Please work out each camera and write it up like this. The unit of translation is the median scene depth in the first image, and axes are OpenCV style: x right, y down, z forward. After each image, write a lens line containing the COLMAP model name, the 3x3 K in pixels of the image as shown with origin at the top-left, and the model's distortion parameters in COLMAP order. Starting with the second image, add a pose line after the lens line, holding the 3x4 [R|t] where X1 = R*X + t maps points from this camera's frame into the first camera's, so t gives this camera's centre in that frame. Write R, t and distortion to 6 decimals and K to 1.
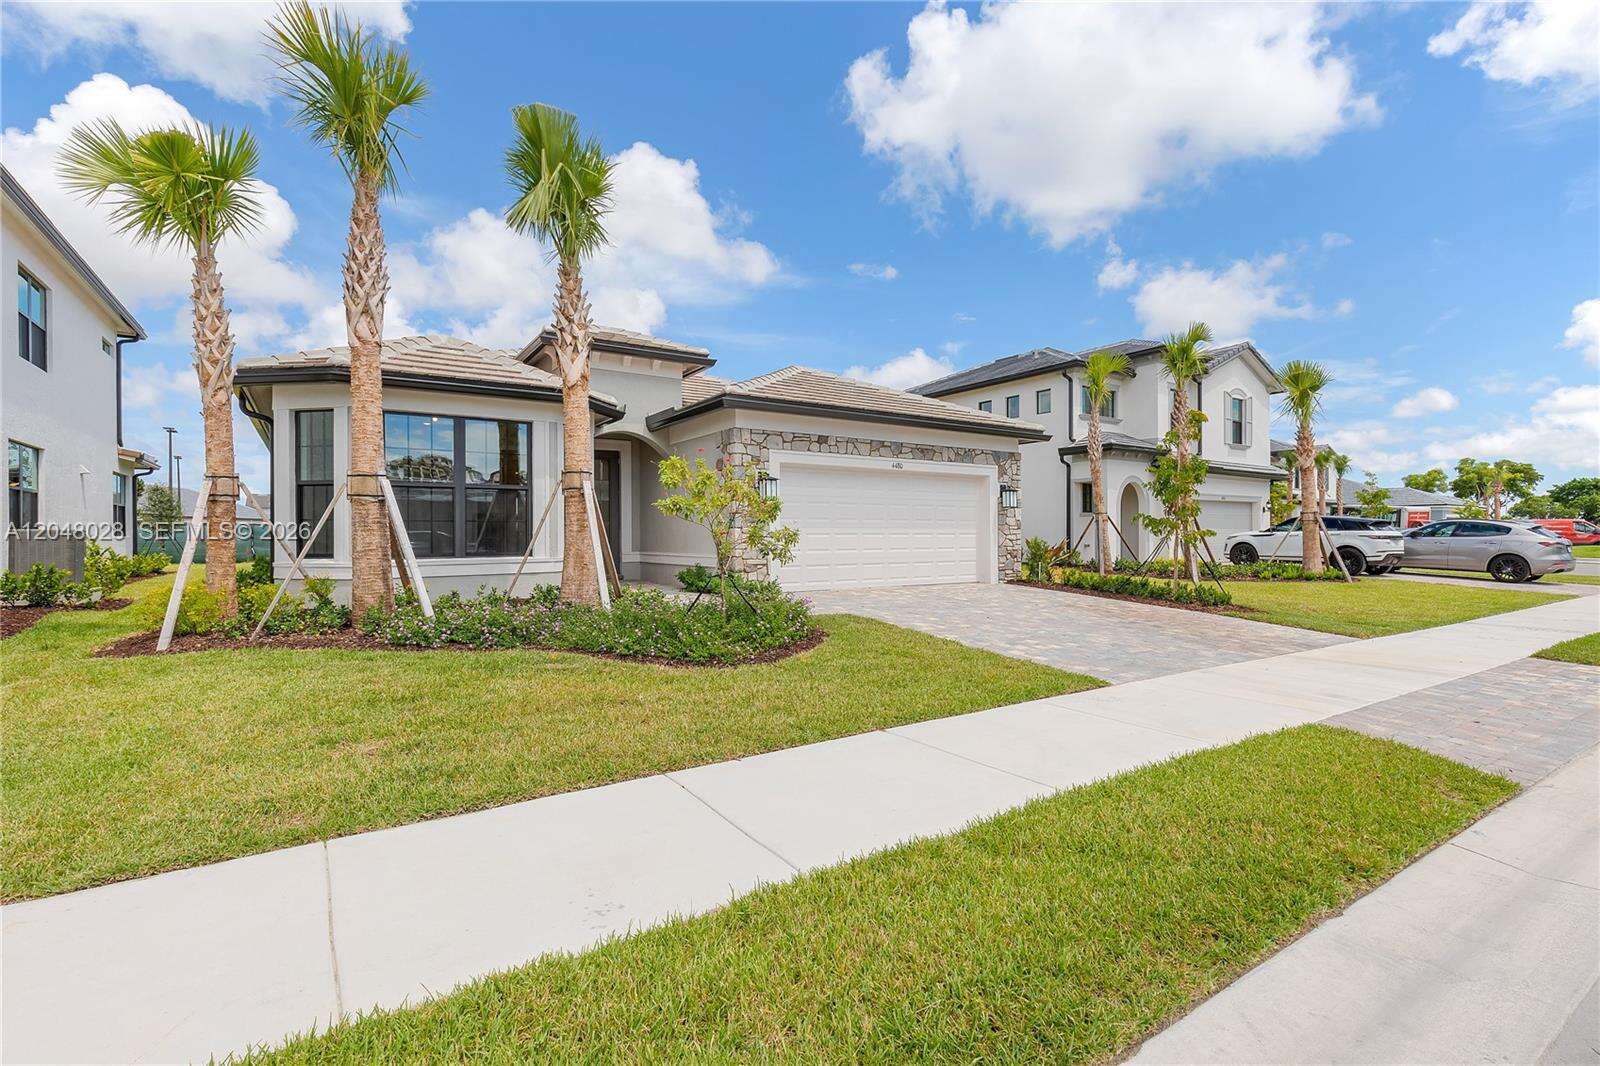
lens RADIAL K [[721.0, 0, 793.8], [0, 721.0, 538.2], [0, 0, 1]] dist [0.009738, -0.002386]
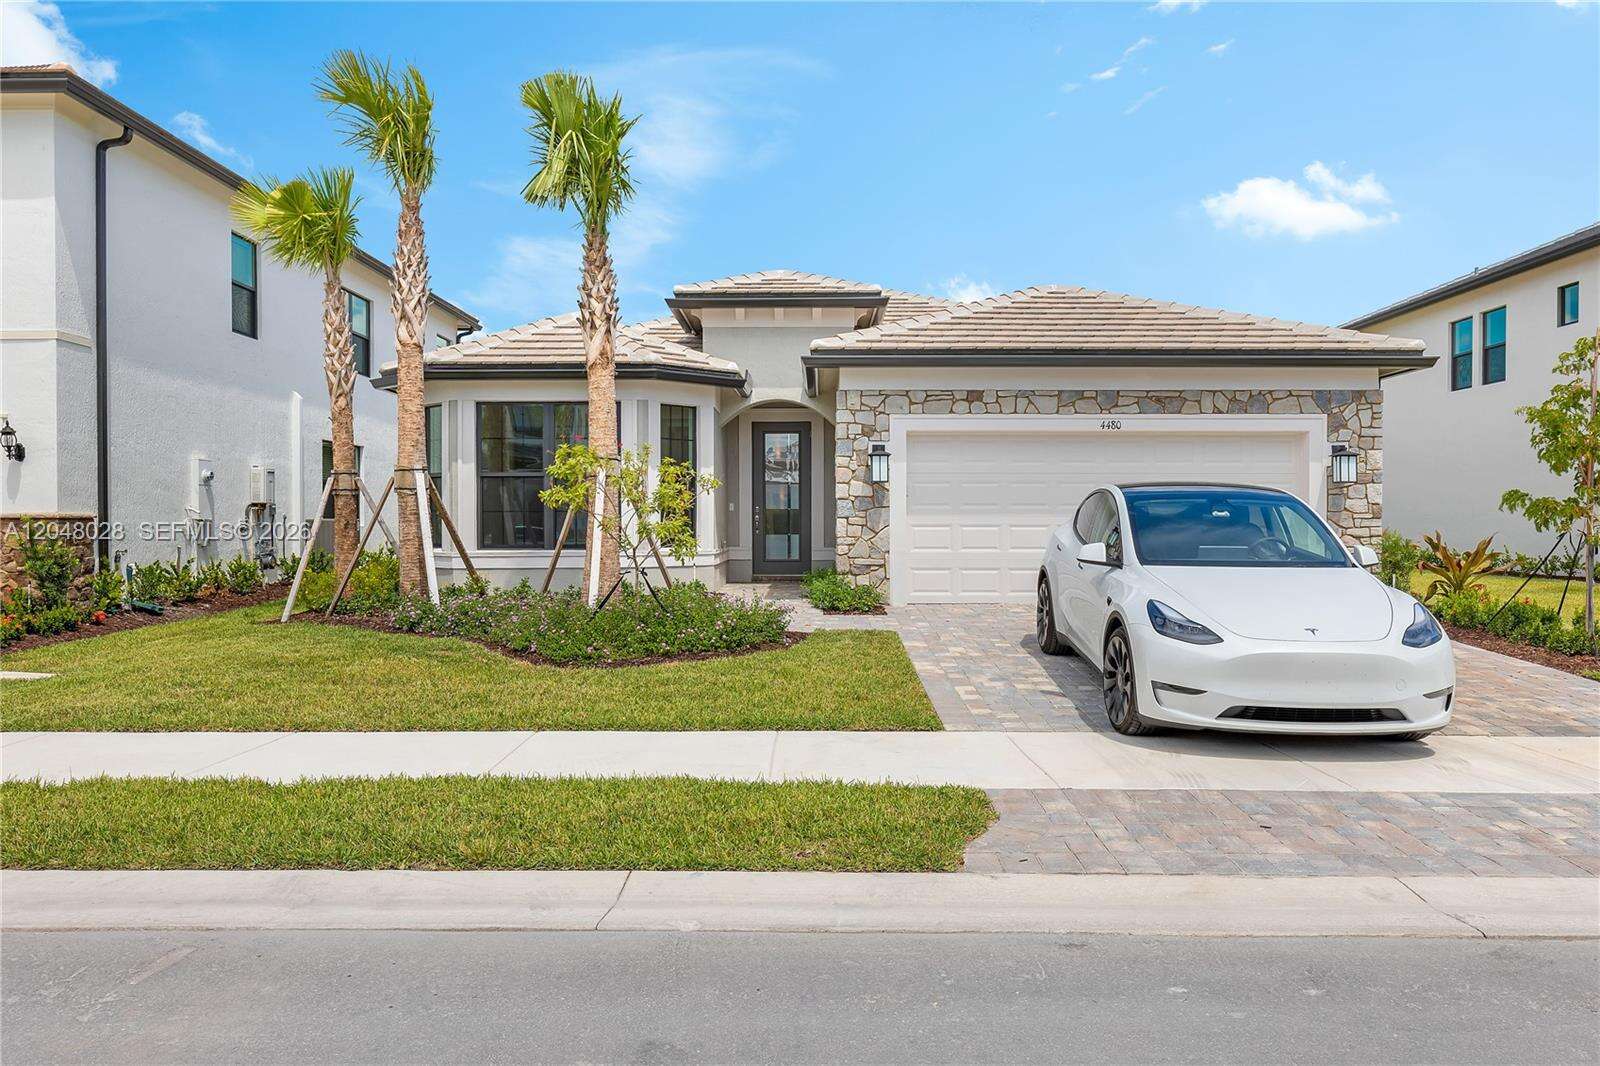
lens RADIAL K [[1074.2, 0, 805.6], [0, 1074.2, 526.6], [0, 0, 1]] dist [0.005755, 0.003223]
pose [[0.838038, 0.004002, -0.545598, 0.503454], [-0.005027, 0.999987, -0.000386, -0.003742], [0.545589, 0.003066, 0.838047, -0.003632]]
